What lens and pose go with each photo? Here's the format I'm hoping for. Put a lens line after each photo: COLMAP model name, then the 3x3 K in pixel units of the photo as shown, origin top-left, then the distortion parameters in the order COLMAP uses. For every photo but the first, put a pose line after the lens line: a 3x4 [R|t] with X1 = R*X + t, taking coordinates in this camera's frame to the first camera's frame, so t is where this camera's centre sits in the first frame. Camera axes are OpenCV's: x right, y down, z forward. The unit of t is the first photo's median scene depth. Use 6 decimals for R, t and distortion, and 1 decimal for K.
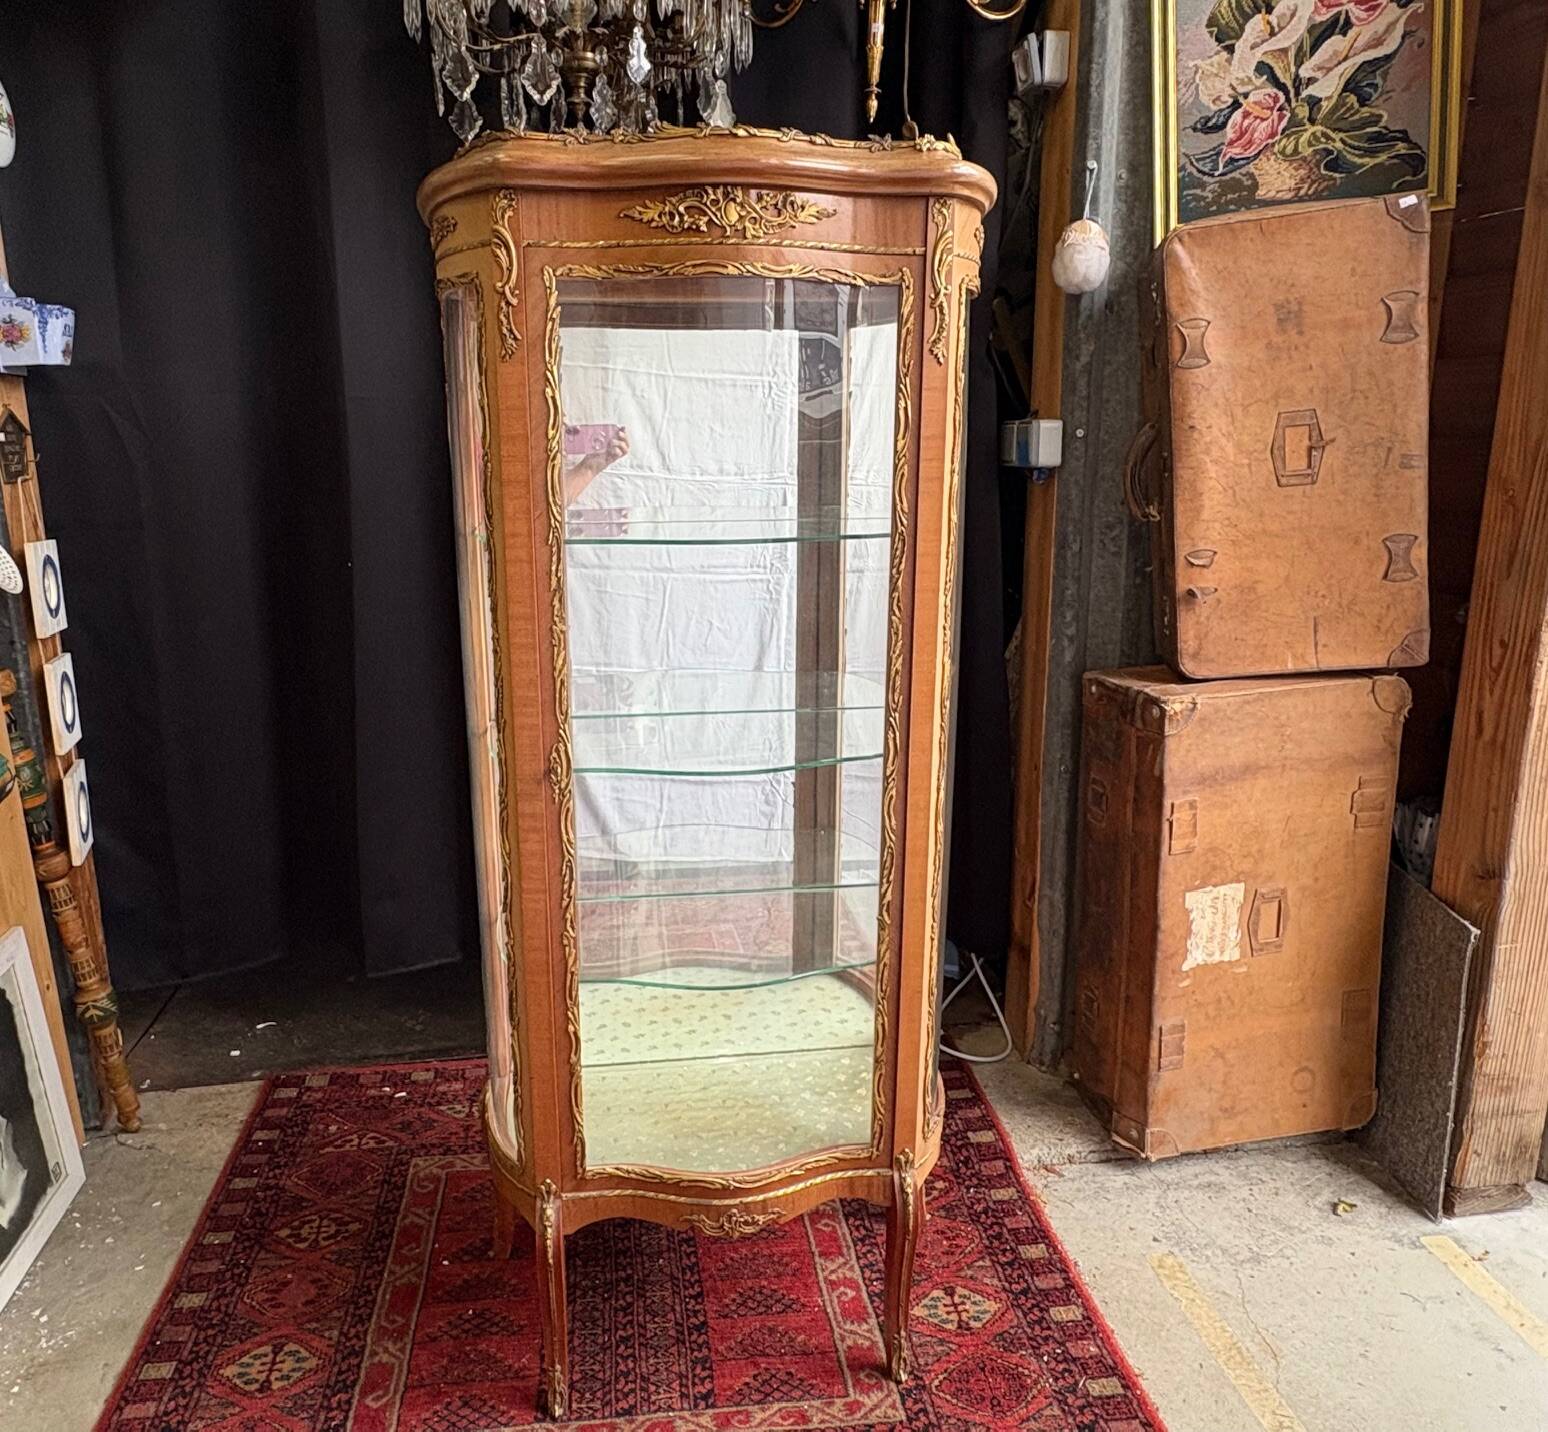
lens RADIAL K [[1172.7, 0, 712.3], [0, 1172.7, 710.8], [0, 0, 1]] dist [-0.008066, 0.006685]
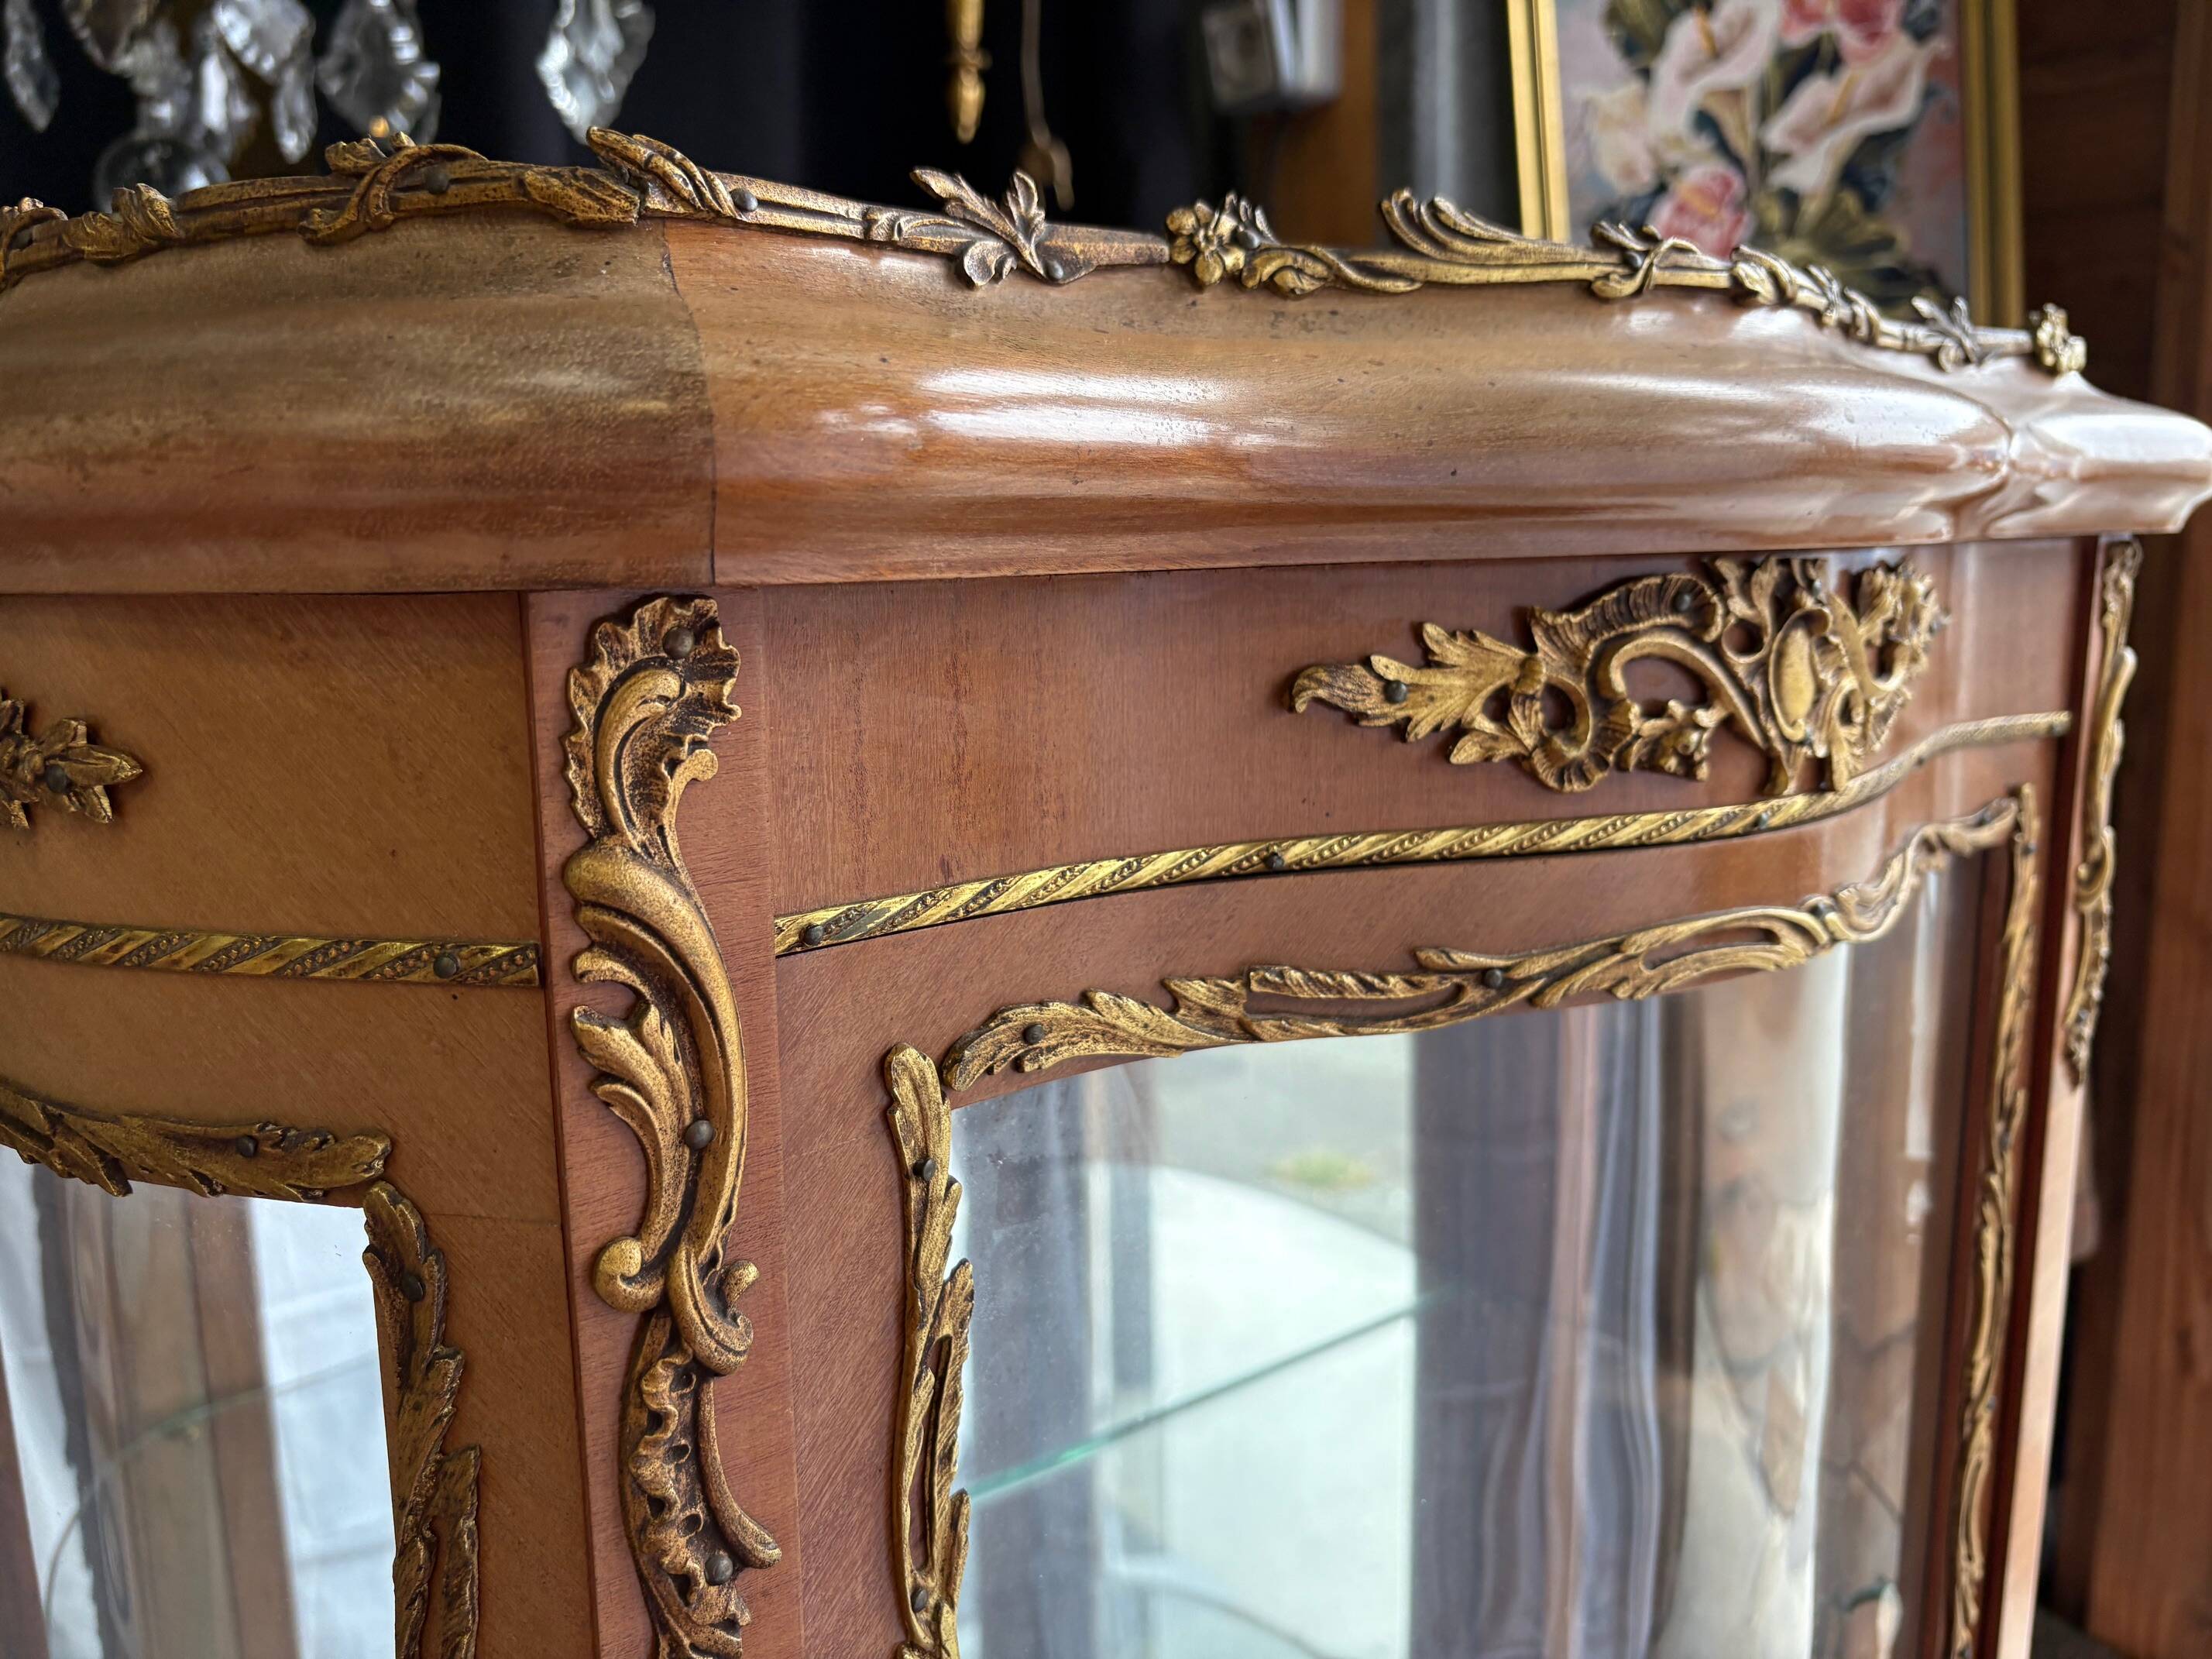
lens RADIAL K [[1709.2, 0, 1103.4], [0, 1709.2, 827.0], [0, 0, 1]] dist [0.032171, -0.038868]
pose [[0.856901, -0.096129, 0.506439, -0.154146], [0.127723, 0.991417, -0.027925, -0.267793], [-0.499408, 0.088613, 0.861823, 0.532022]]
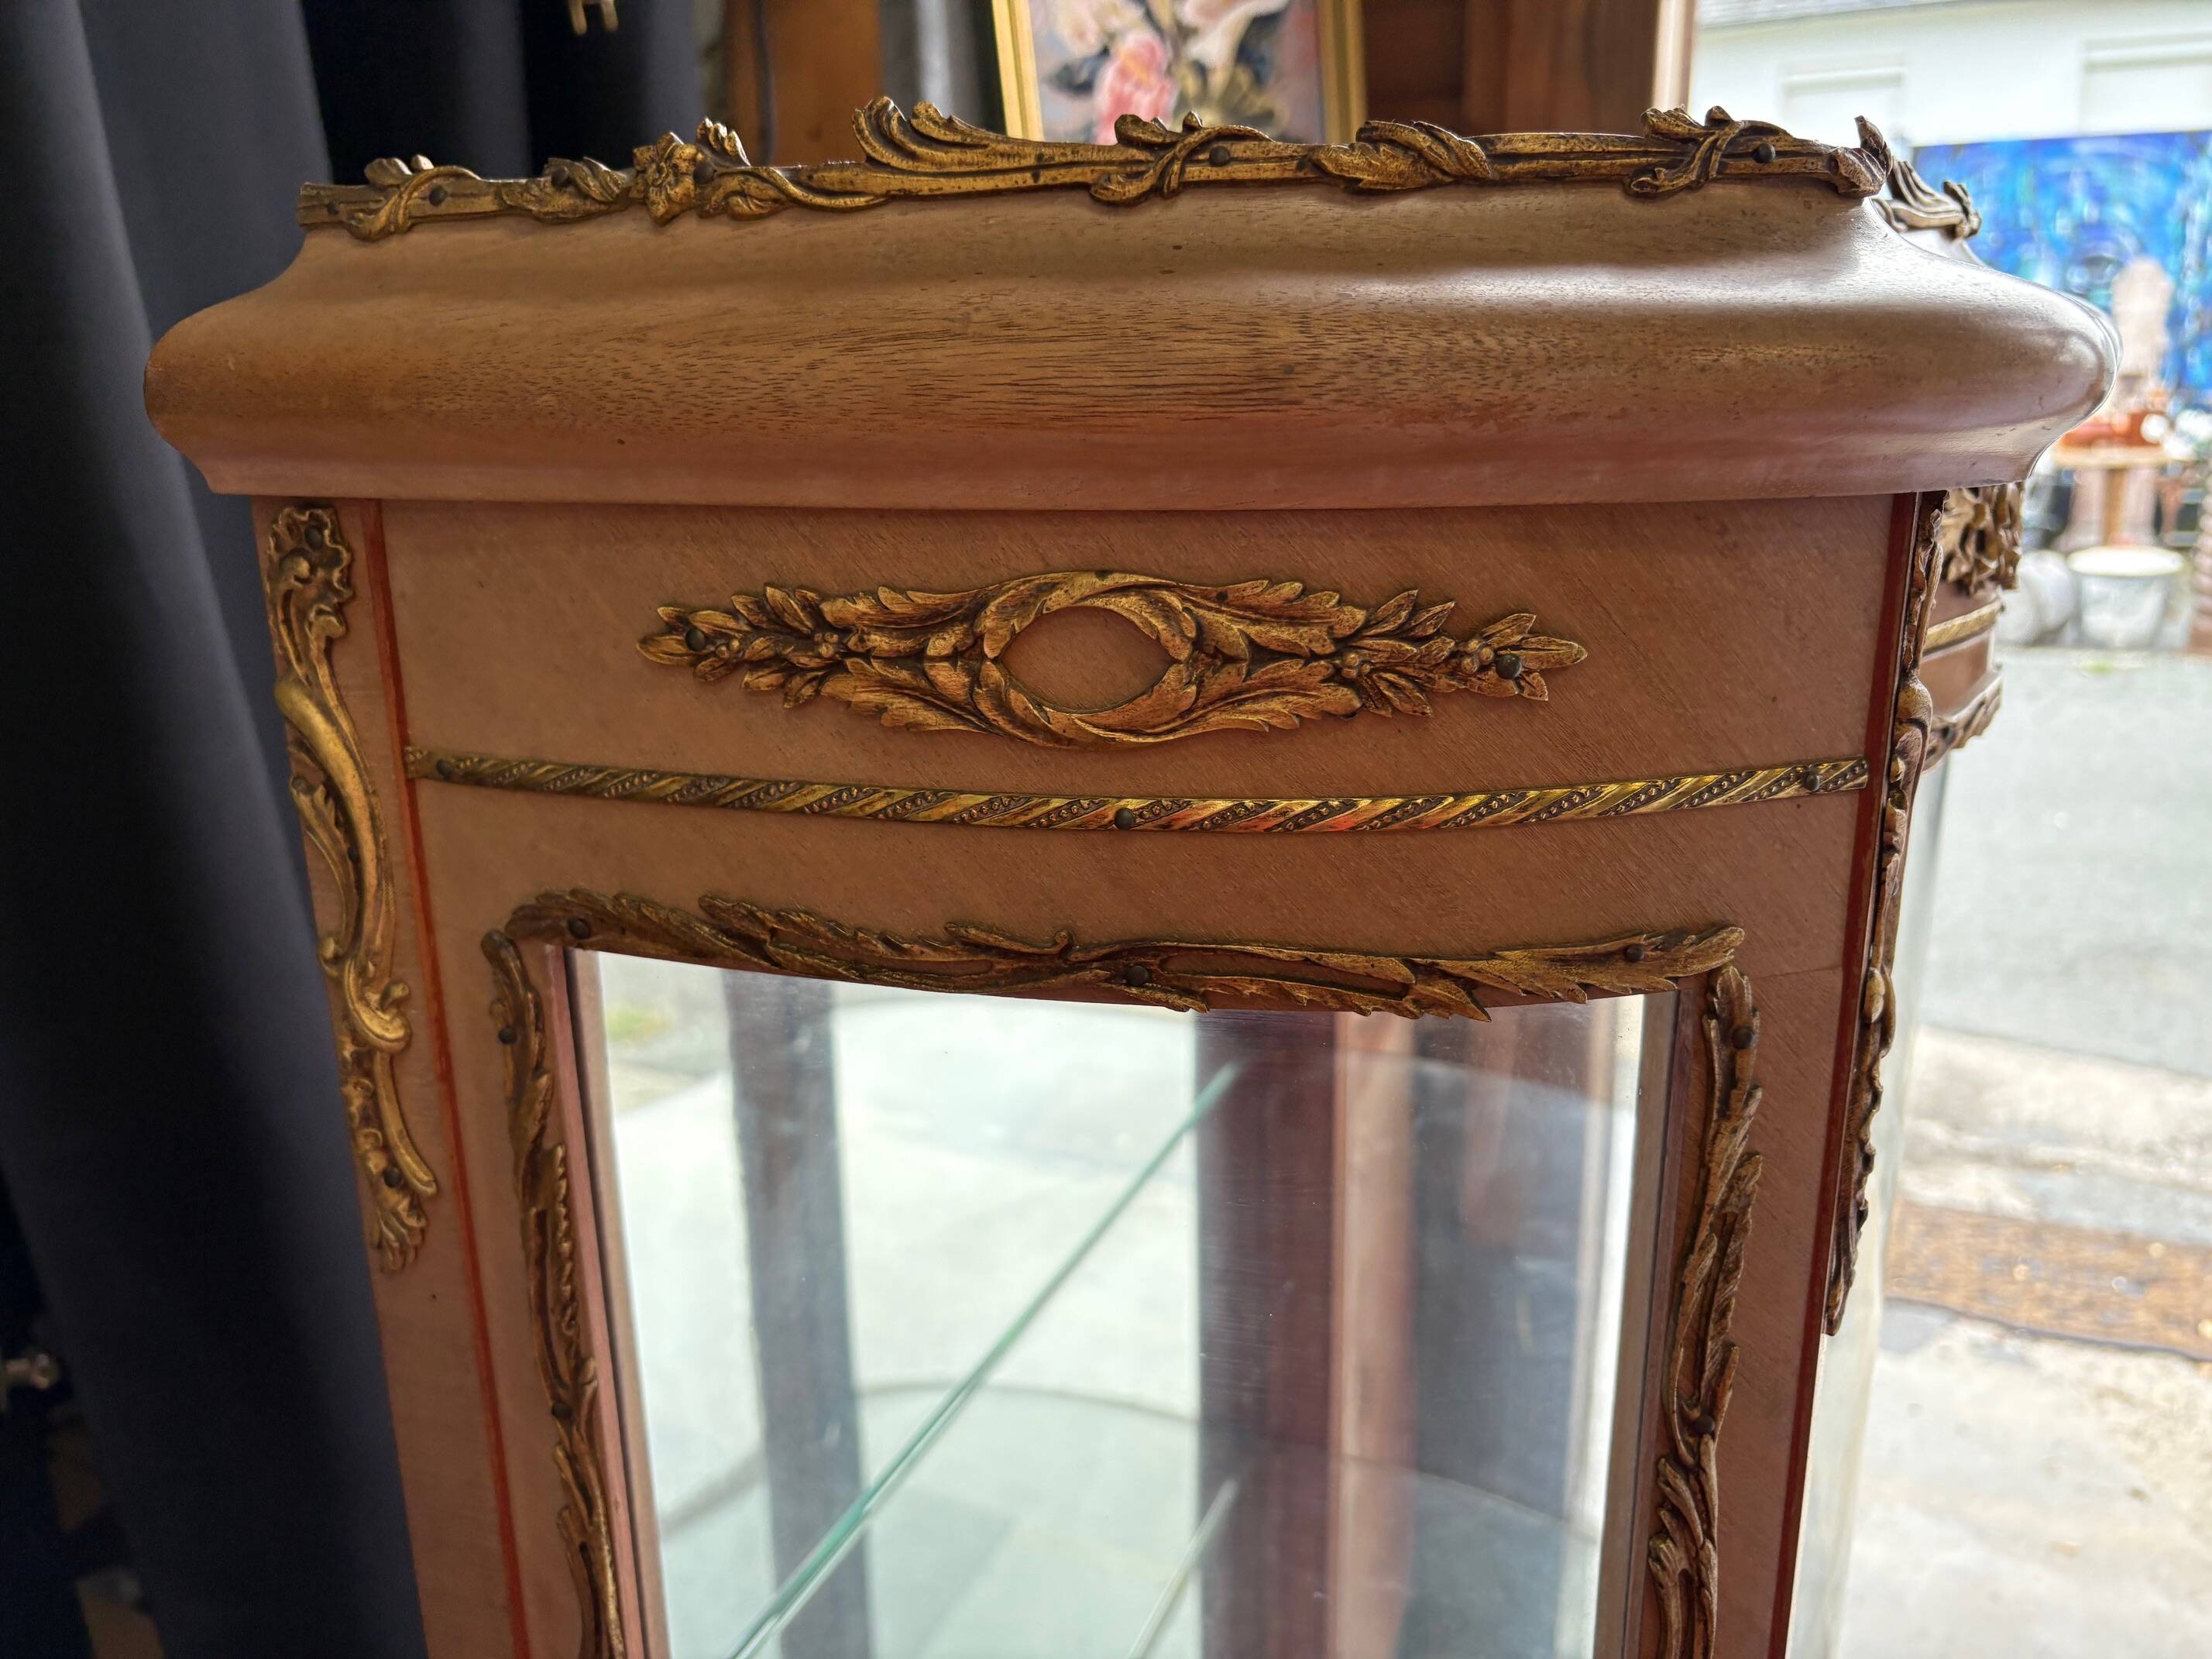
lens RADIAL K [[1709.2, 0, 1120.8], [0, 1709.2, 820.3], [0, 0, 1]] dist [0.032171, -0.038868]
pose [[0.488175, -0.237061, 0.839933, -0.306250], [0.209839, 0.966053, 0.150697, -0.303055], [-0.847144, 0.102685, 0.521348, 0.639154]]
